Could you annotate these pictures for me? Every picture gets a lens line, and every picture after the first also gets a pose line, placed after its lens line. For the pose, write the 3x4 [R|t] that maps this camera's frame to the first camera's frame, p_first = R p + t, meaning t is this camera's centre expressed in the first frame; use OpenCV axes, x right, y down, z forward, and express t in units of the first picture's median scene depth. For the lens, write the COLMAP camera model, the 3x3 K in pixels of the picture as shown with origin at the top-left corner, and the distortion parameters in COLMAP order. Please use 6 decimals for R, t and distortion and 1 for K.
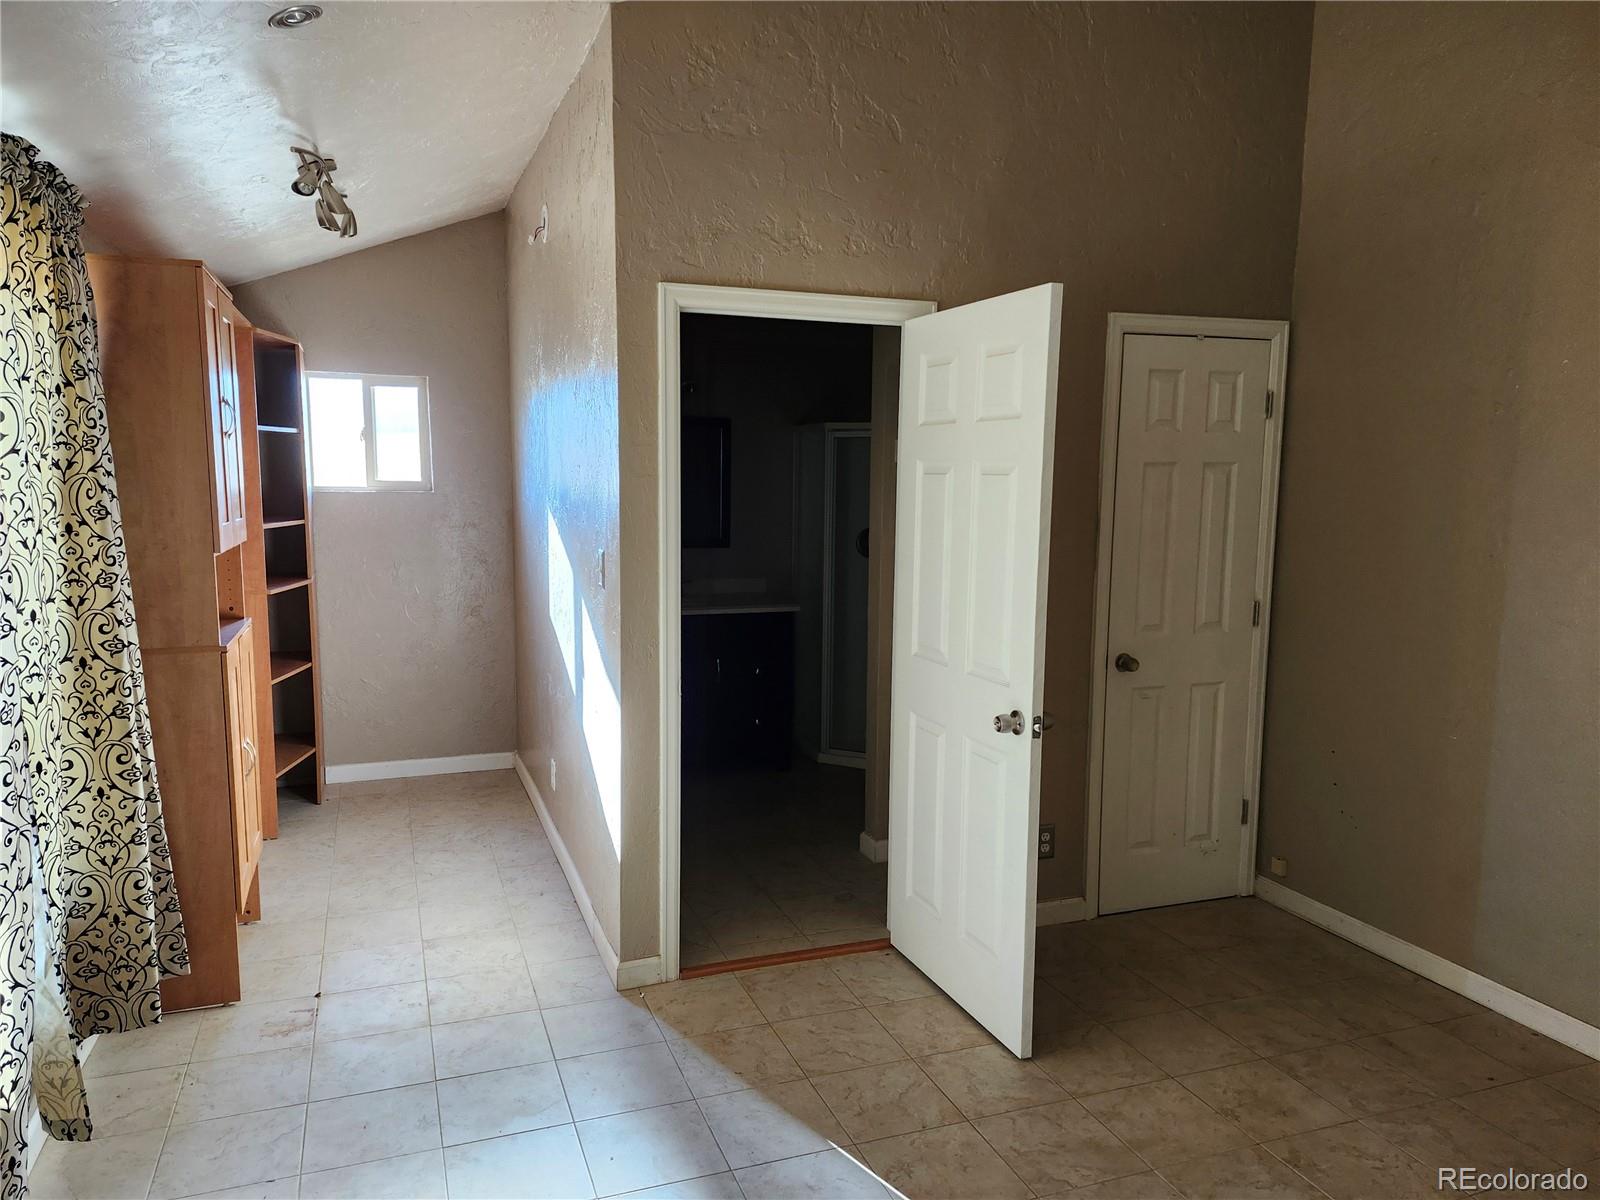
lens RADIAL K [[1095.5, 0, 800.0], [0, 1095.5, 600.0], [0, 0, 1]] dist [0.070891, -0.000410]
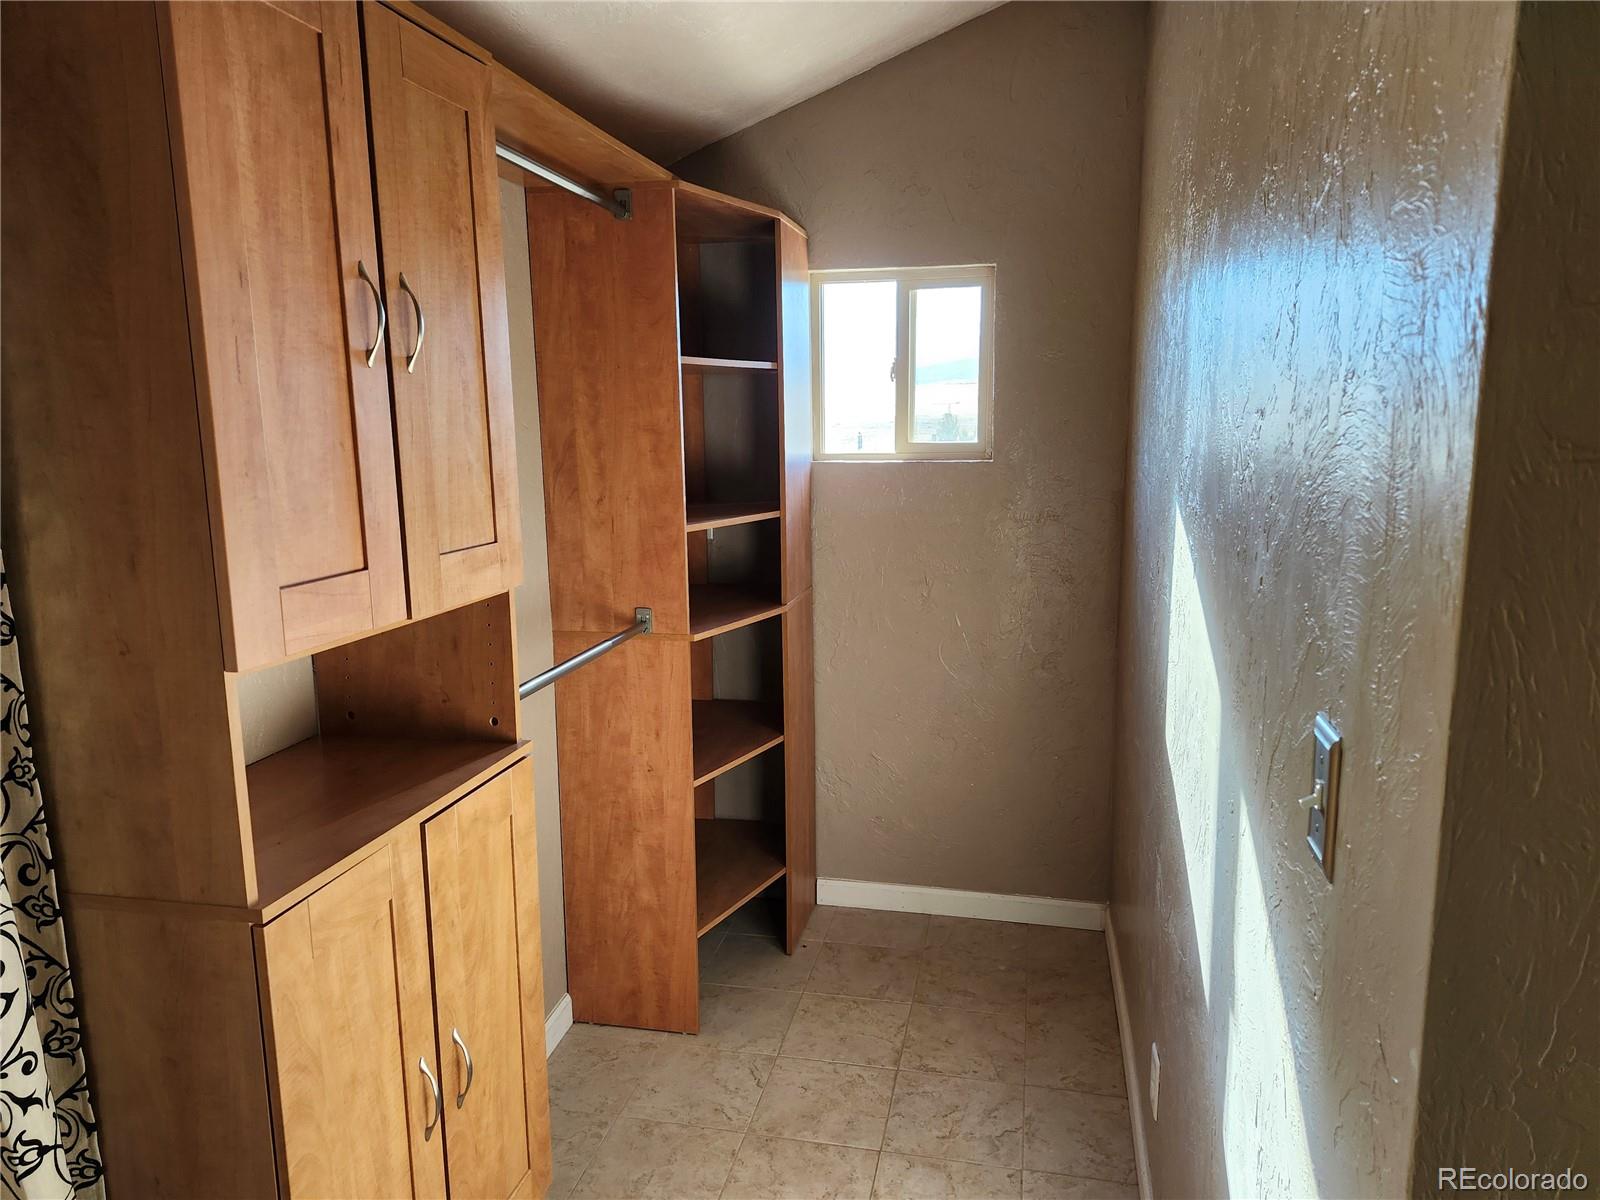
lens RADIAL K [[1095.5, 0, 800.0], [0, 1095.5, 600.0], [0, 0, 1]] dist [0.070891, -0.000410]
pose [[0.837094, 0.070678, -0.542474, -0.098302], [-0.044983, 0.997154, 0.060504, -0.058514], [0.545206, -0.026245, 0.837891, 0.479793]]
